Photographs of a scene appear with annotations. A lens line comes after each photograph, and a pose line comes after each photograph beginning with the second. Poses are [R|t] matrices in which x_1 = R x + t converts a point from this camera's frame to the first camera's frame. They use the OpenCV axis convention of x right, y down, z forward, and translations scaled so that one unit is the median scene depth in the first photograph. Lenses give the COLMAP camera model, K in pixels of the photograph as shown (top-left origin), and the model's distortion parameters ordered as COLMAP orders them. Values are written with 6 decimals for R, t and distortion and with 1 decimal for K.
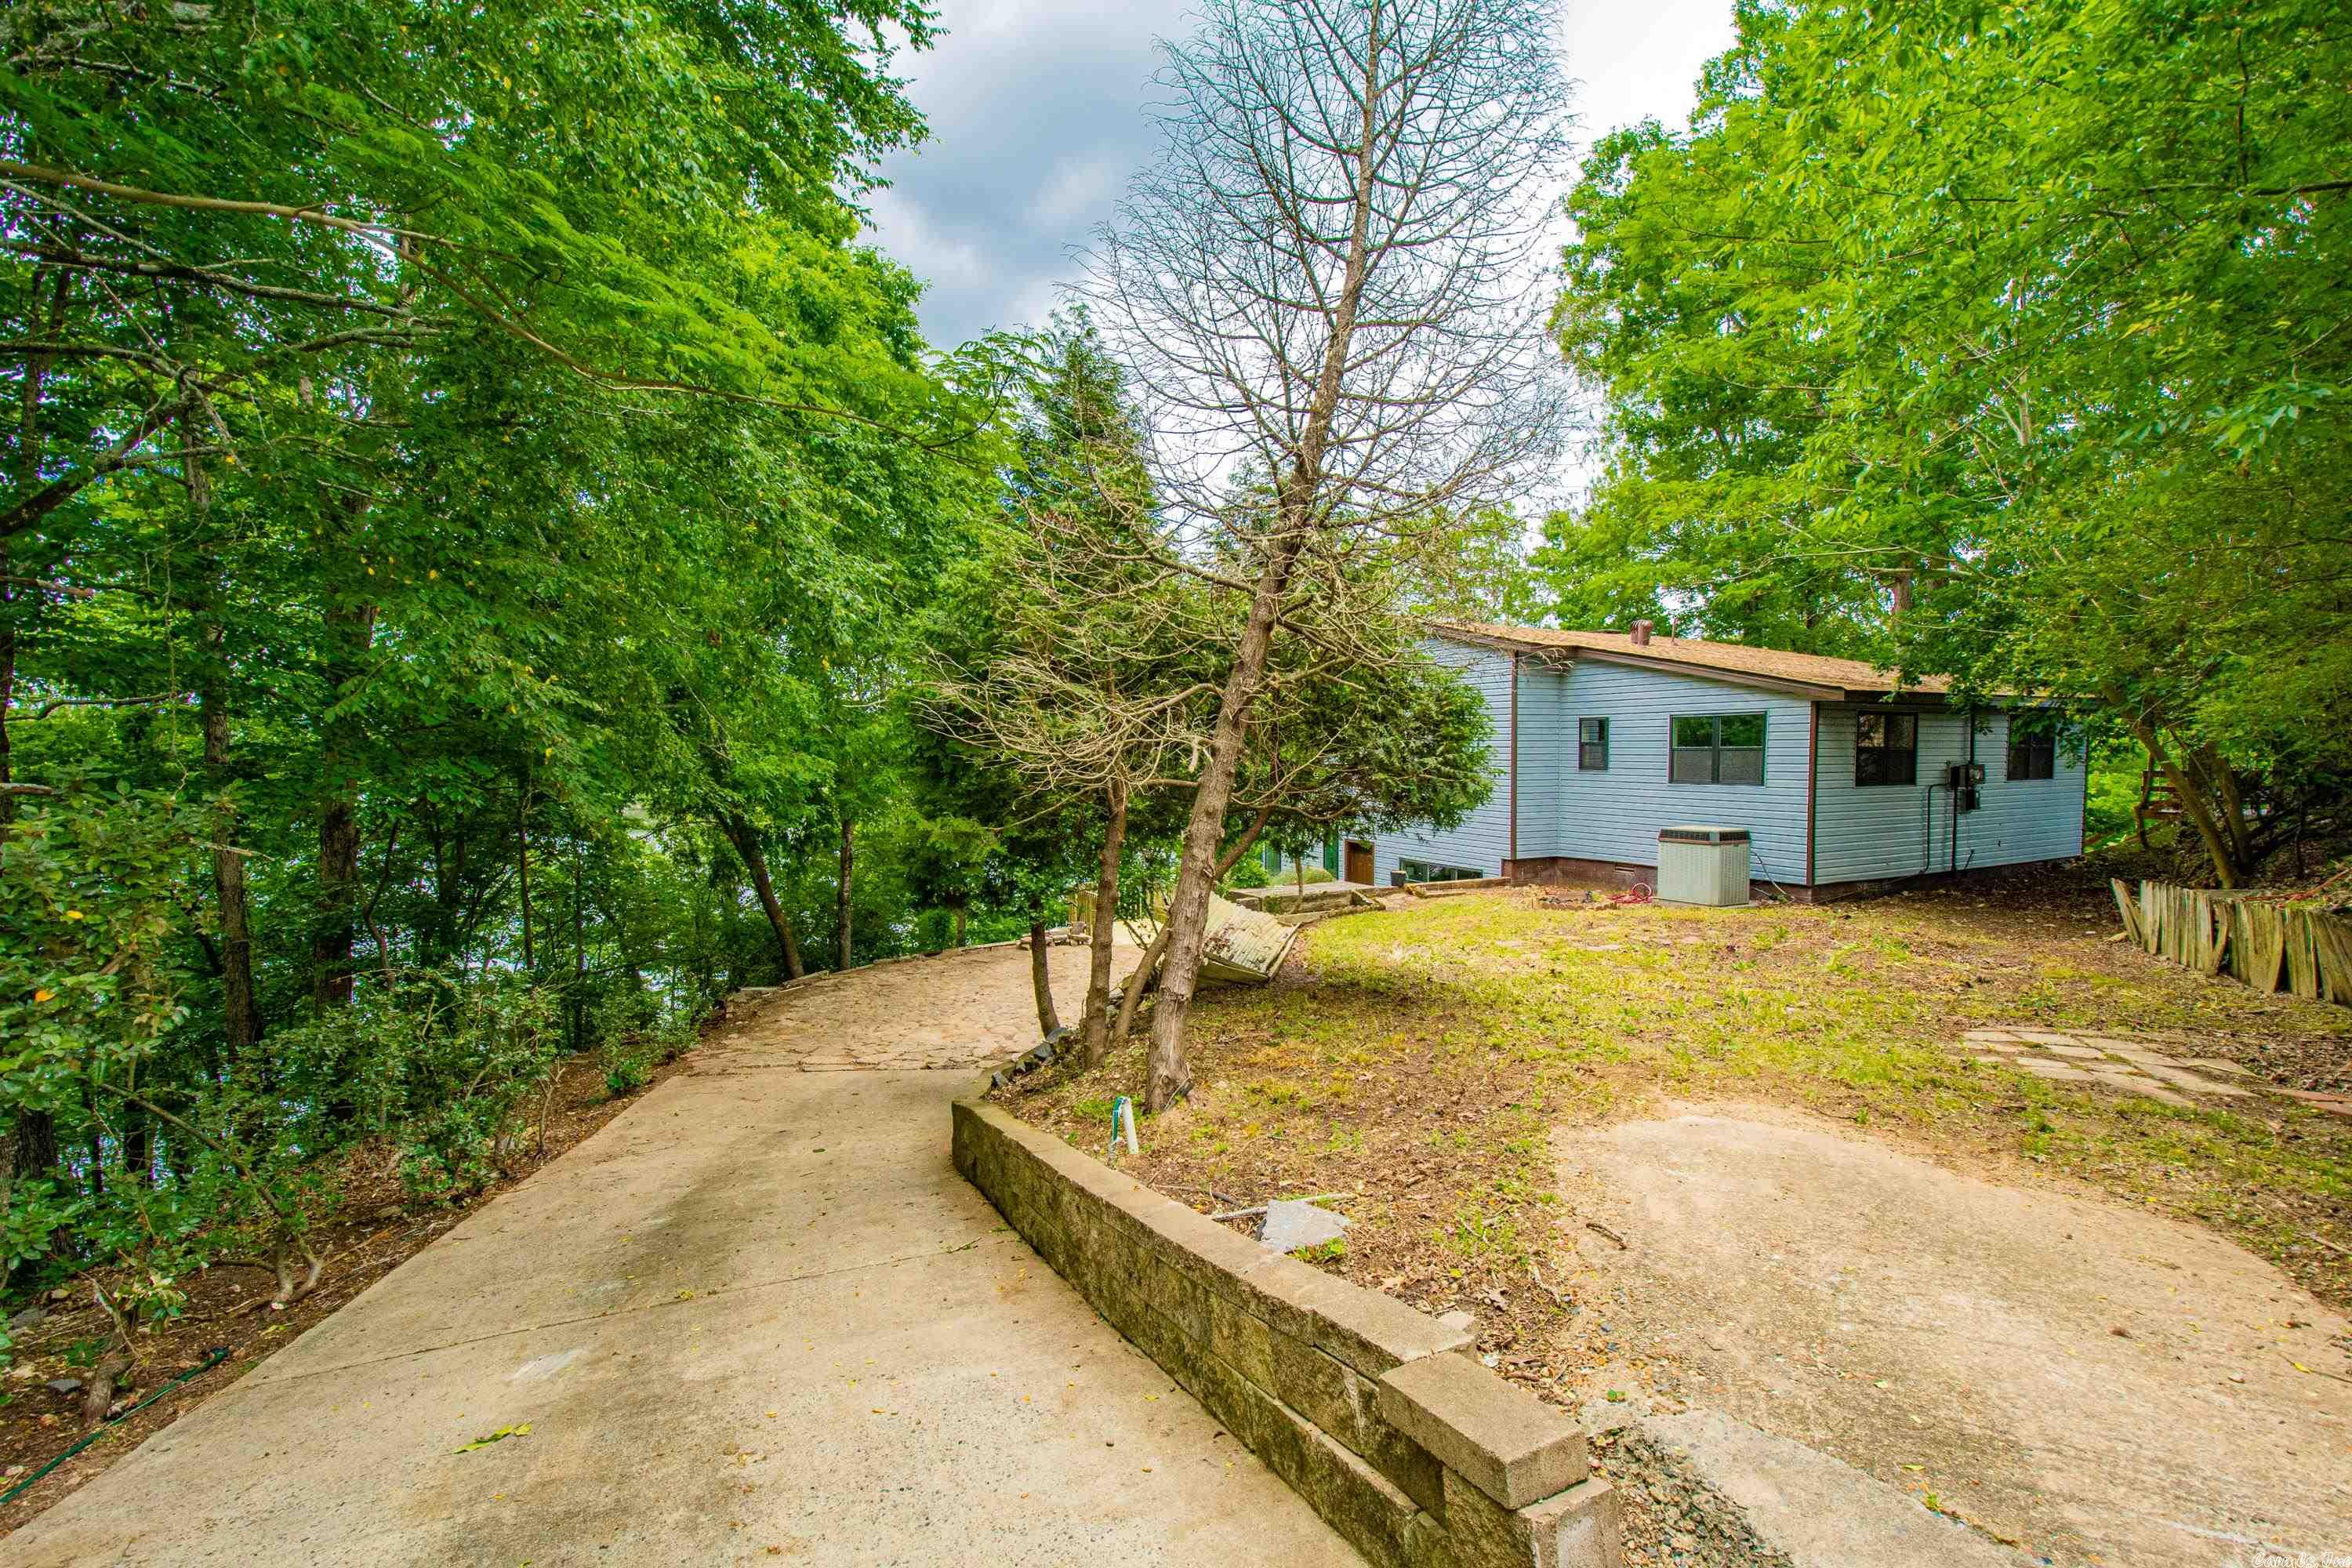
lens RADIAL K [[1037.2, 0, 1183.7], [0, 1037.2, 805.8], [0, 0, 1]] dist [0.017280, -0.005667]
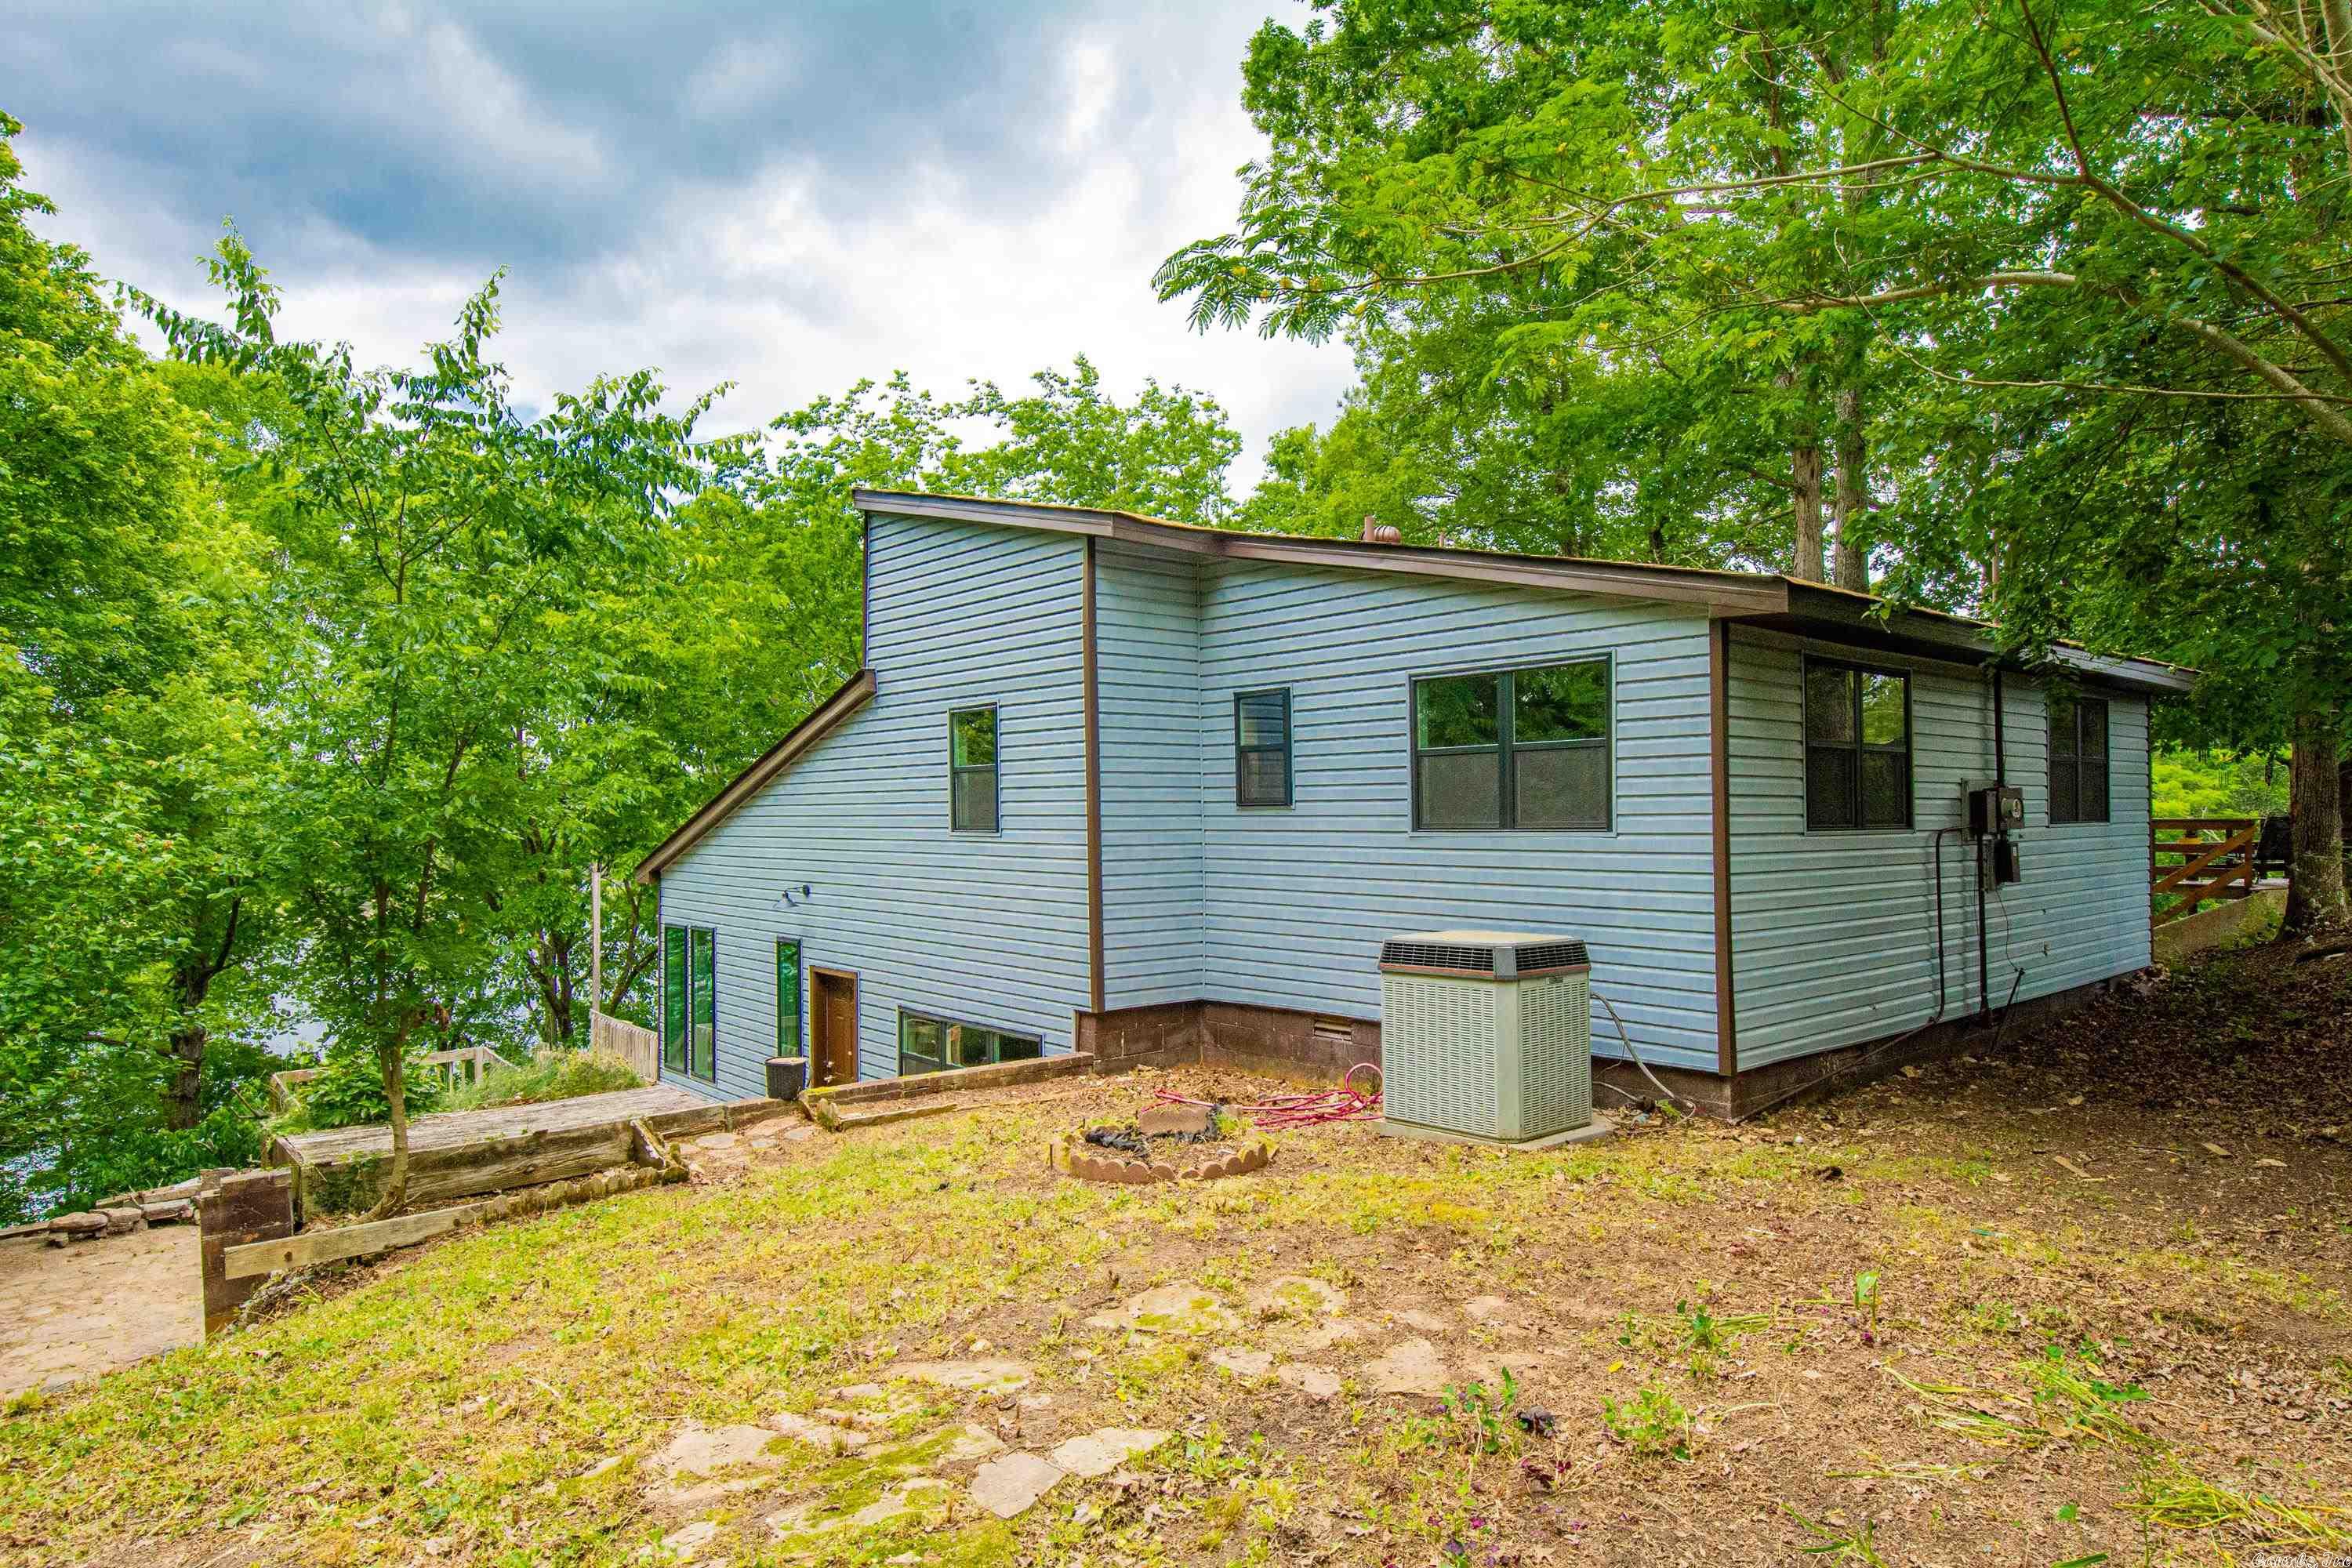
lens RADIAL K [[1406.9, 0, 1172.0], [0, 1406.9, 785.1], [0, 0, 1]] dist [0.010258, 0.002233]
pose [[0.977496, -0.000758, 0.210951, 0.248982], [0.017901, 0.996685, -0.079368, 0.004090], [-0.210191, 0.081358, 0.974269, 0.456348]]
